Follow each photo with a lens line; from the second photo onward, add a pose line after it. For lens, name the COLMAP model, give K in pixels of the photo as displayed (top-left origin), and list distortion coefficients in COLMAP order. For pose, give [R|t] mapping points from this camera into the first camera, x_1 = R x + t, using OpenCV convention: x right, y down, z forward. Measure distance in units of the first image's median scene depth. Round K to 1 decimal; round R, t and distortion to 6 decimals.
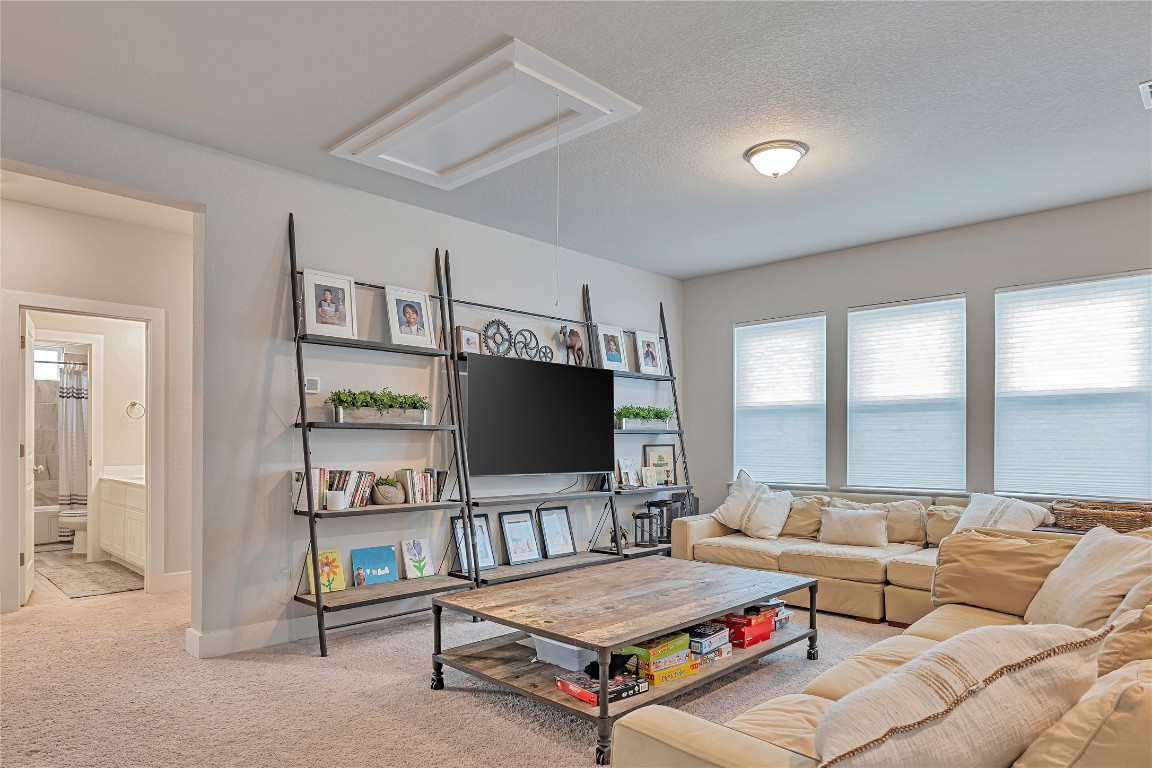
lens RADIAL K [[689.9, 0, 611.5], [0, 689.9, 436.0], [0, 0, 1]] dist [-0.013854, 0.007707]
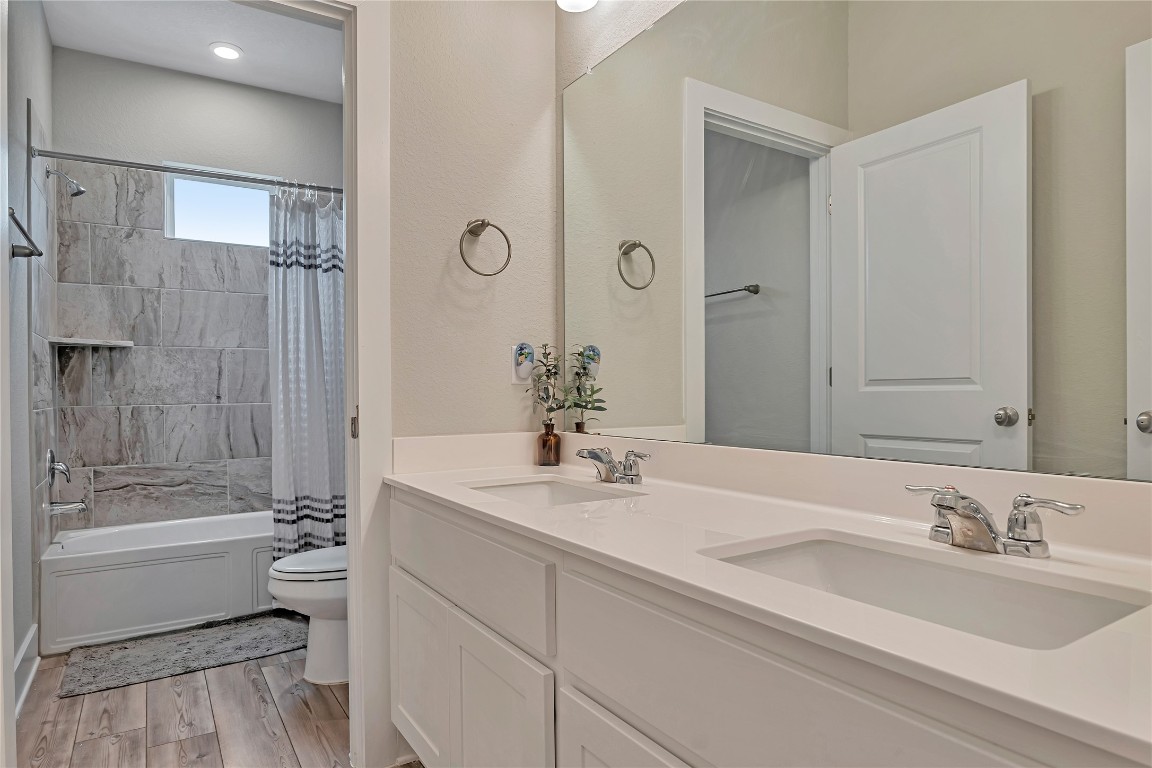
lens RADIAL K [[689.9, 0, 584.6], [0, 689.9, 389.5], [0, 0, 1]] dist [-0.013854, 0.007707]
pose [[0.964358, -0.010085, -0.264407, -0.508236], [0.010802, 0.999941, 0.001258, 0.020621], [0.264379, -0.004069, 0.964410, 0.643307]]
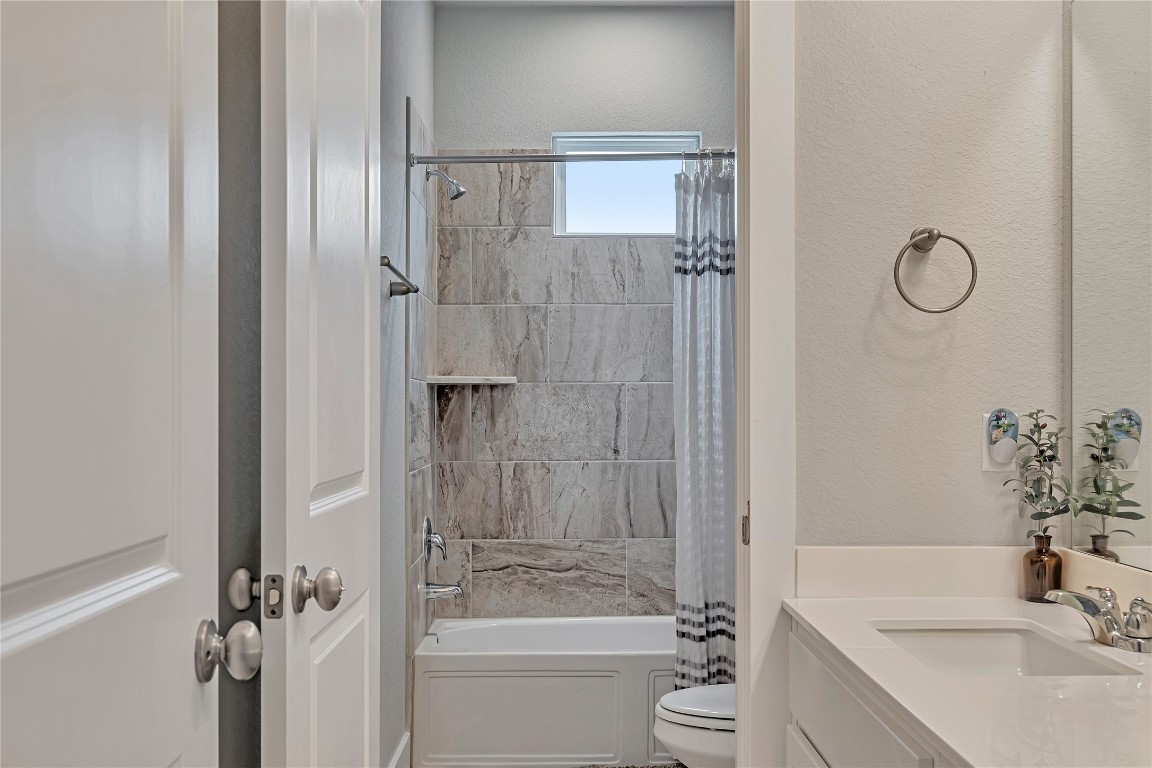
lens RADIAL K [[1213.3, 0, 573.0], [0, 1213.3, 393.3], [0, 0, 1]] dist [-0.016934, 0.000000]
pose [[0.680810, -0.009063, -0.732404, -0.449897], [0.002083, 0.999943, -0.010438, 0.000918], [0.732457, 0.005581, 0.680790, 0.608051]]
